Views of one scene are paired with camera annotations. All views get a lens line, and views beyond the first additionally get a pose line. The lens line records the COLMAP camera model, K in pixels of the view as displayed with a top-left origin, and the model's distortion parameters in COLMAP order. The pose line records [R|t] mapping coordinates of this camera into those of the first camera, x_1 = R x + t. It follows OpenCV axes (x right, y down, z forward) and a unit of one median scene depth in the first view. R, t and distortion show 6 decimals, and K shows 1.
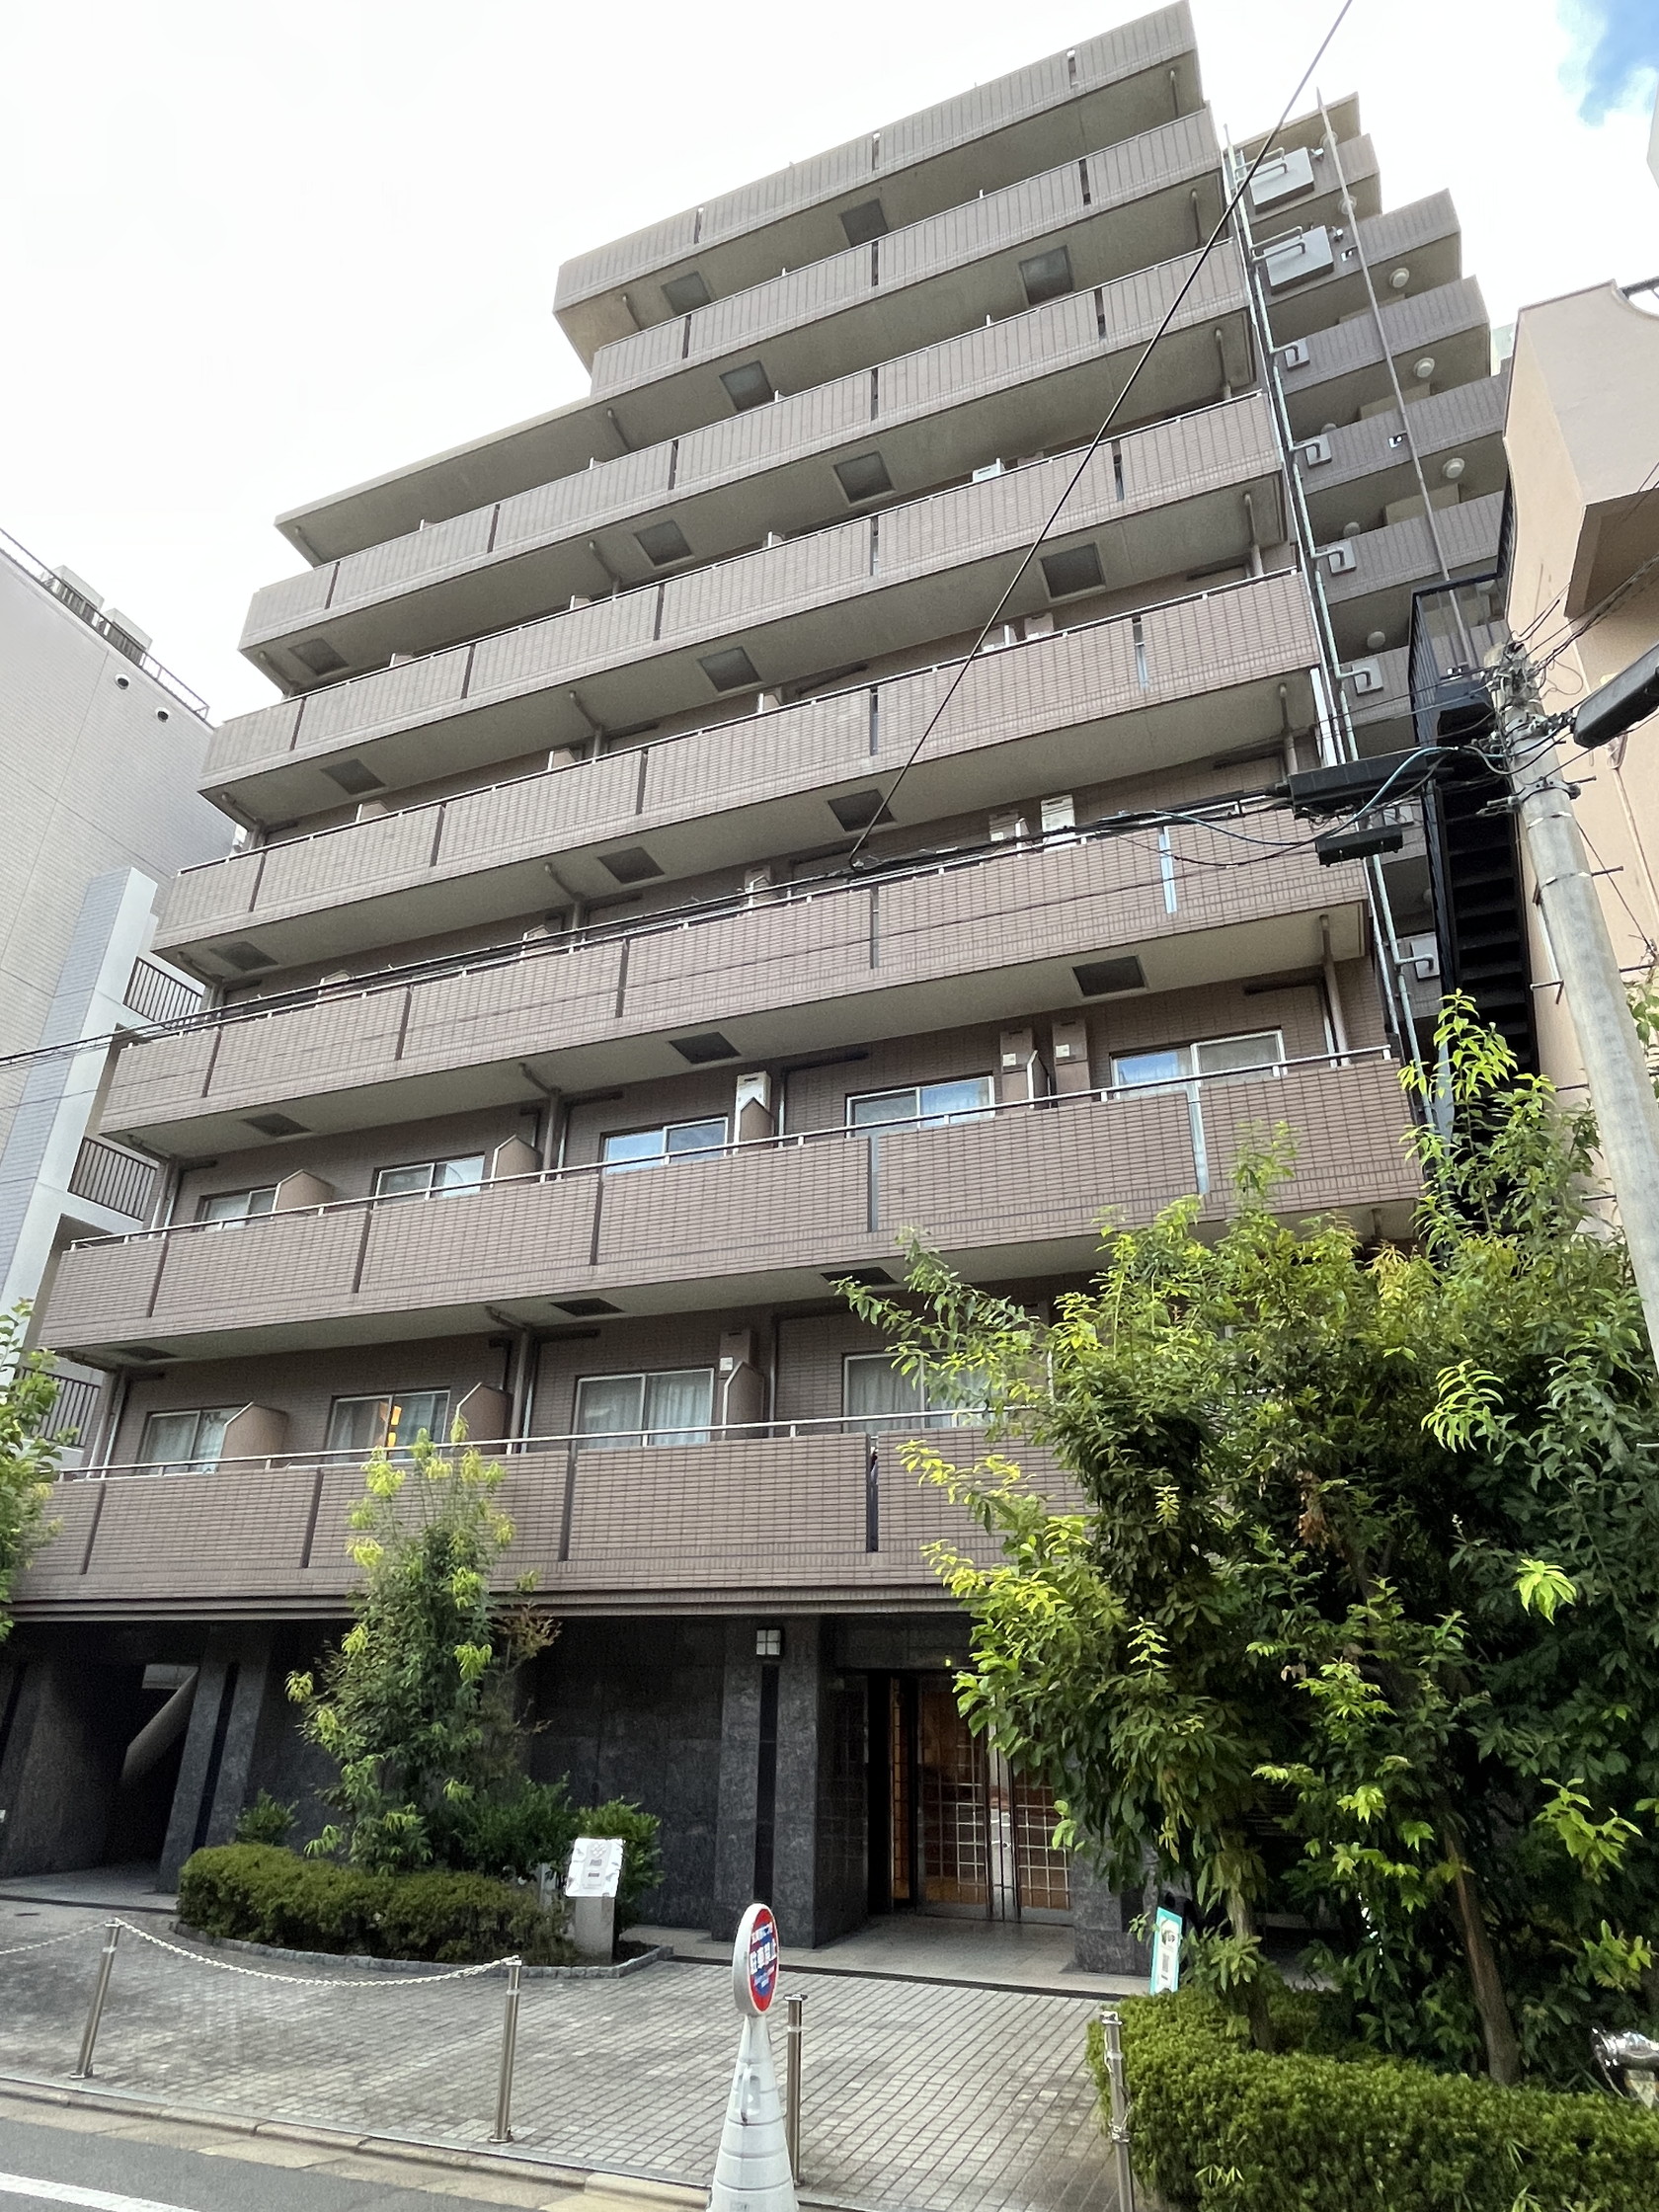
lens RADIAL K [[1270.9, 0, 837.1], [0, 1270.9, 1110.3], [0, 0, 1]] dist [-0.002882, 0.001757]
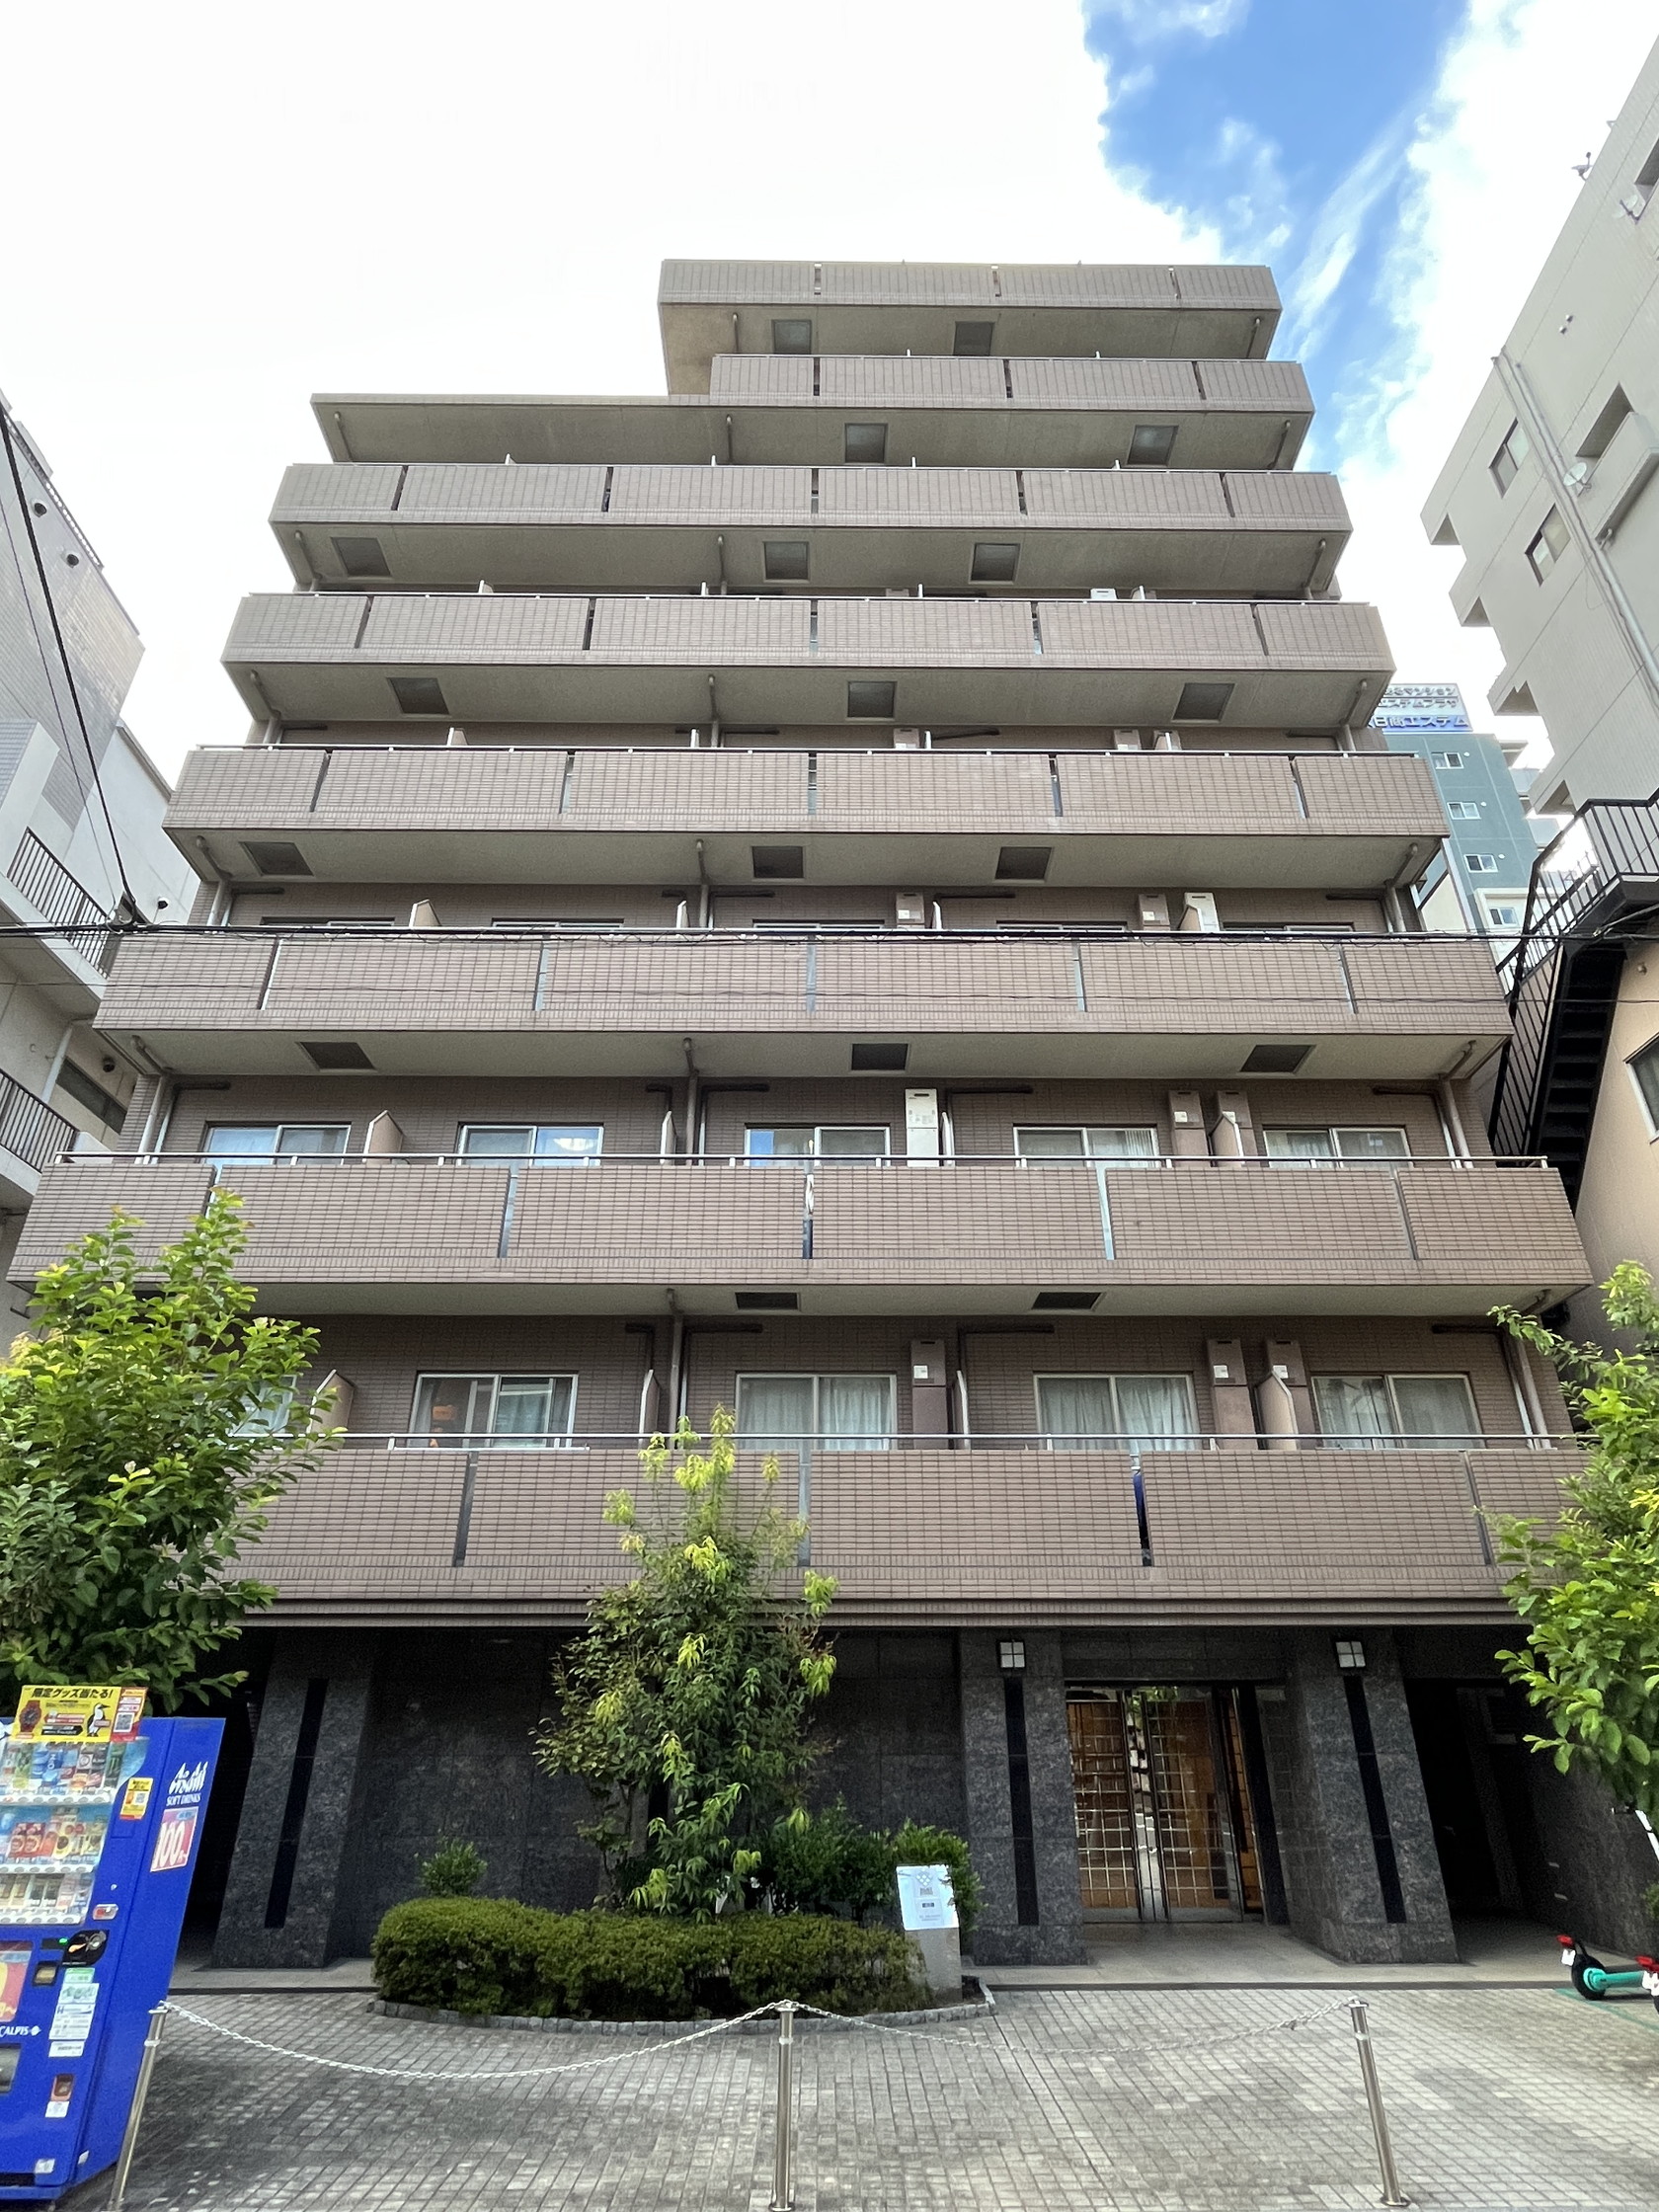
lens RADIAL K [[1150.2, 0, 838.5], [0, 1150.2, 1134.7], [0, 0, 1]] dist [-0.001710, -0.000383]
pose [[0.928112, 0.155141, 0.338435, -0.506868], [-0.145282, 0.987891, -0.054440, 0.077225], [-0.342783, 0.001358, 0.939414, 0.181126]]
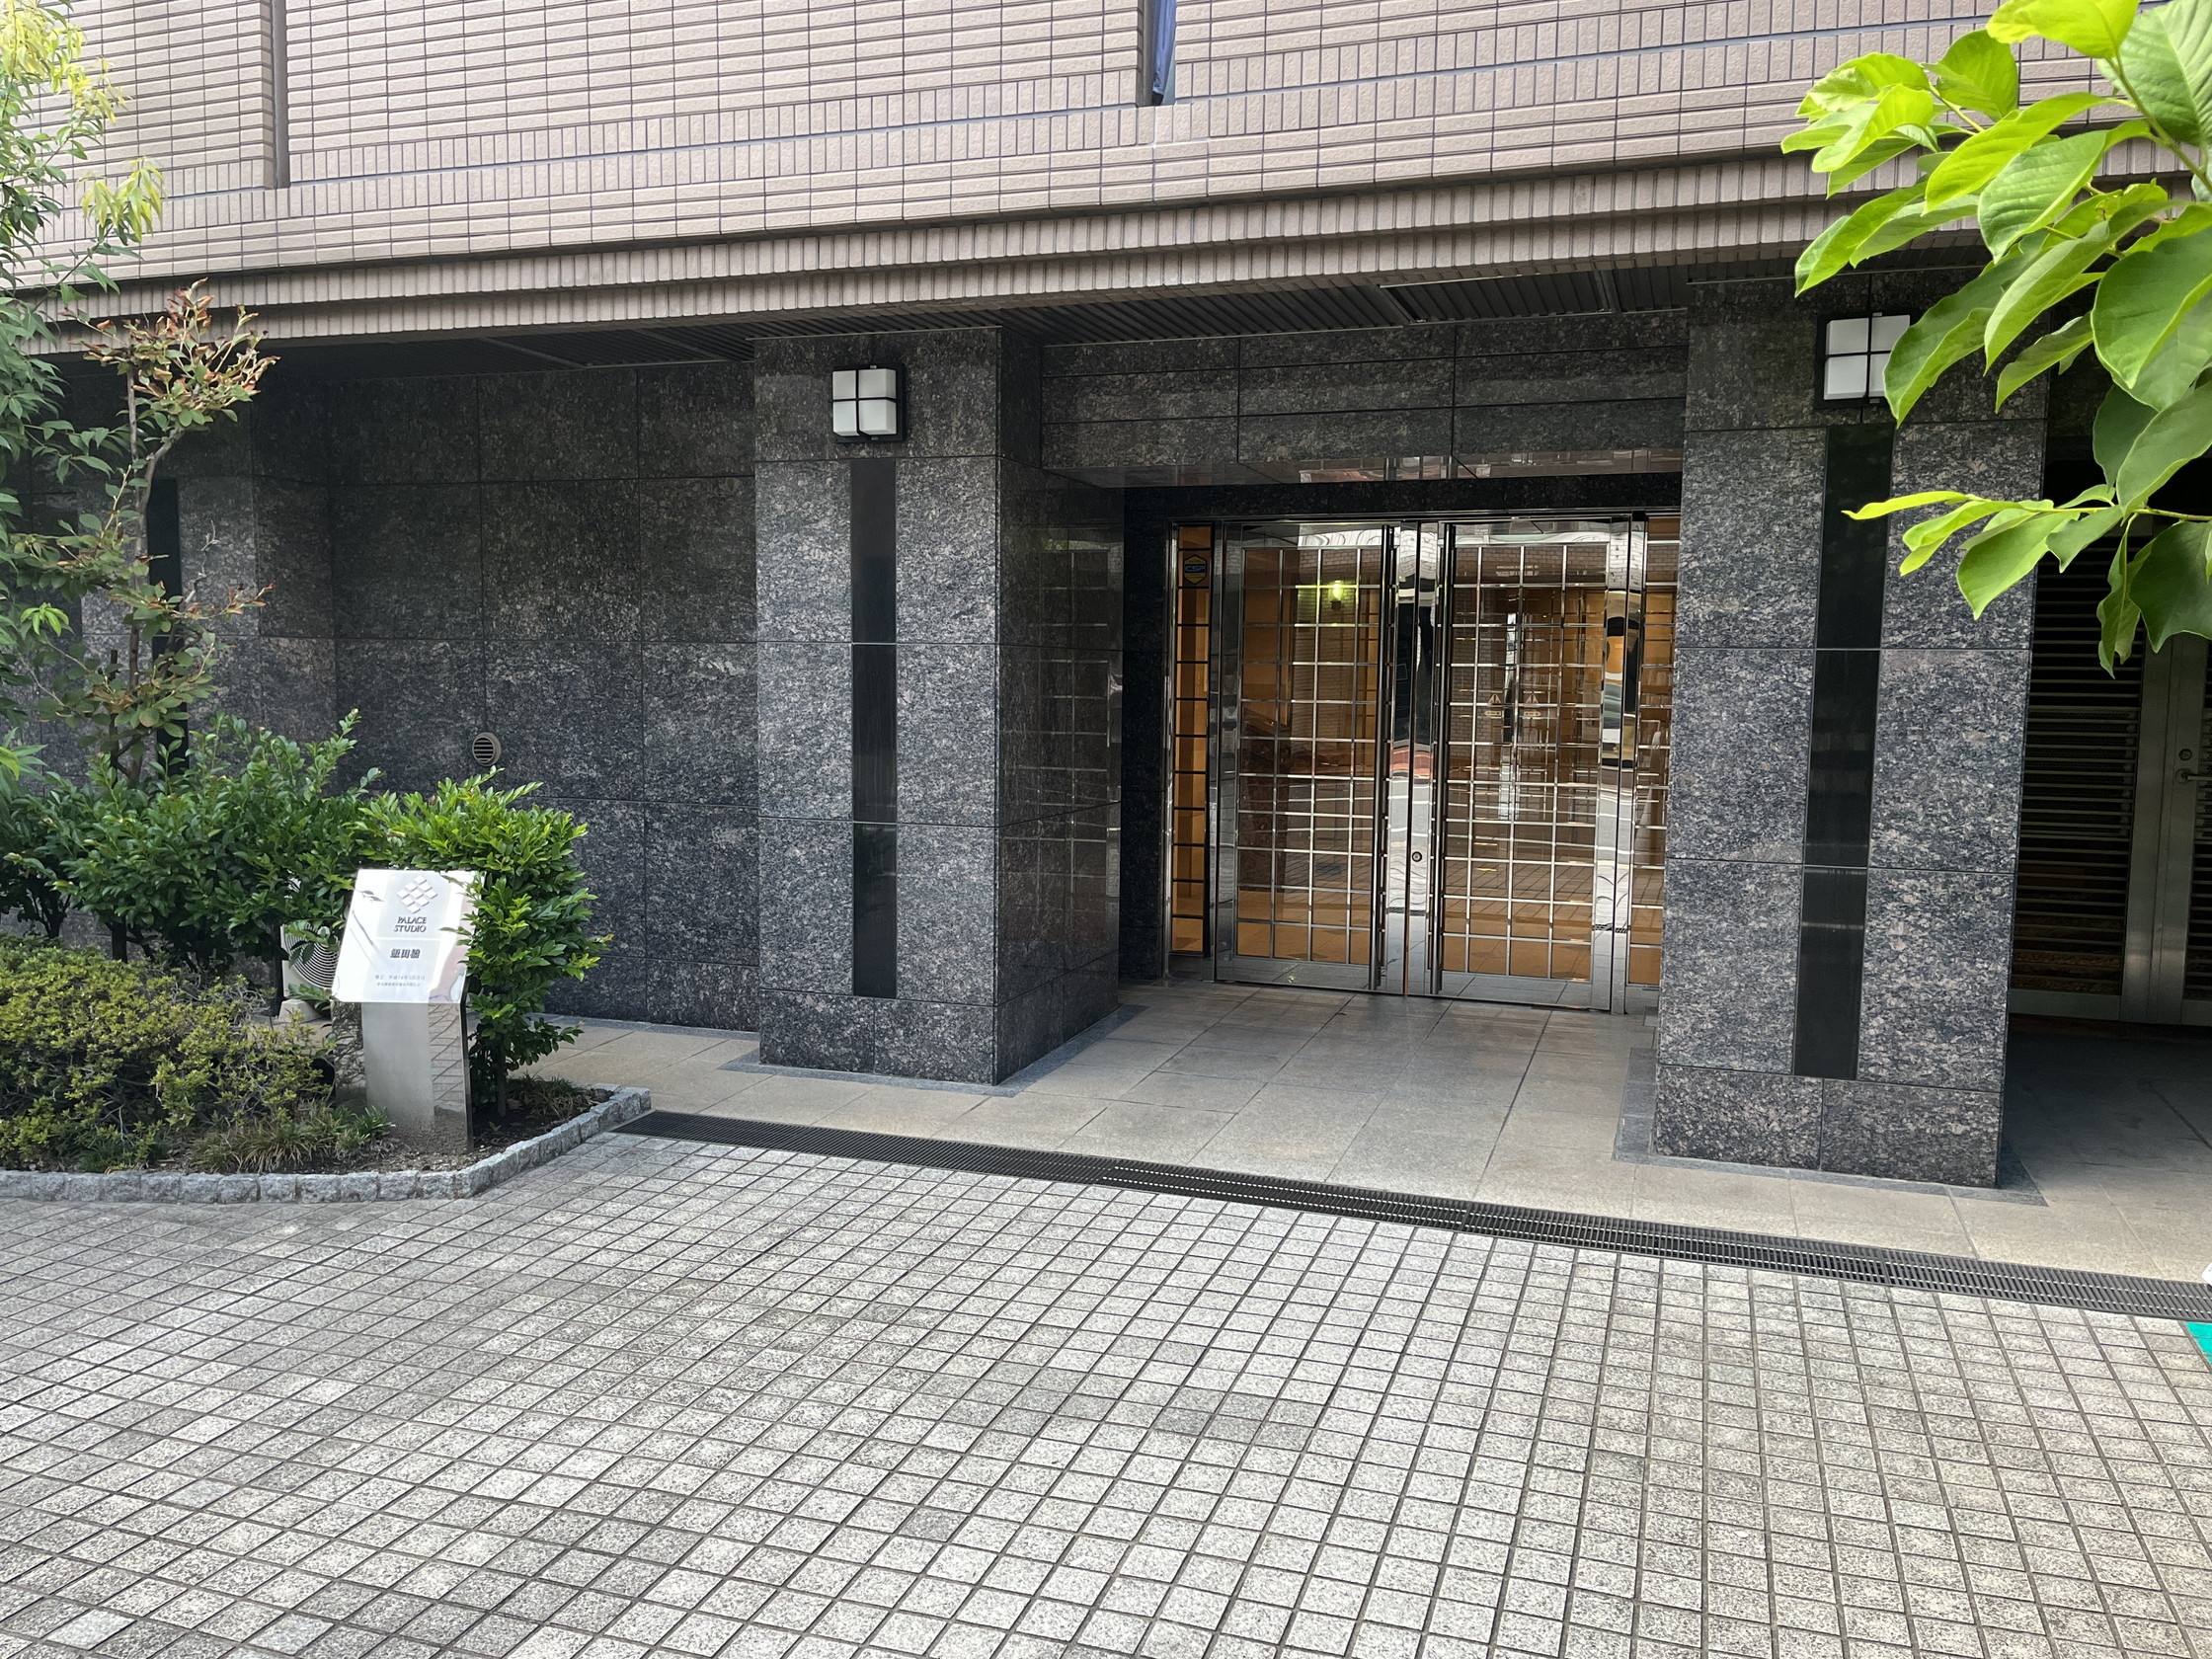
lens RADIAL K [[1678.4, 0, 1108.5], [0, 1678.4, 836.3], [0, 0, 1]] dist [0.029778, 0.001284]
pose [[0.999415, -0.005142, 0.033813, 0.000125], [-0.013107, 0.855576, 0.517511, 0.250270], [-0.031590, -0.517652, 0.855008, 0.470277]]
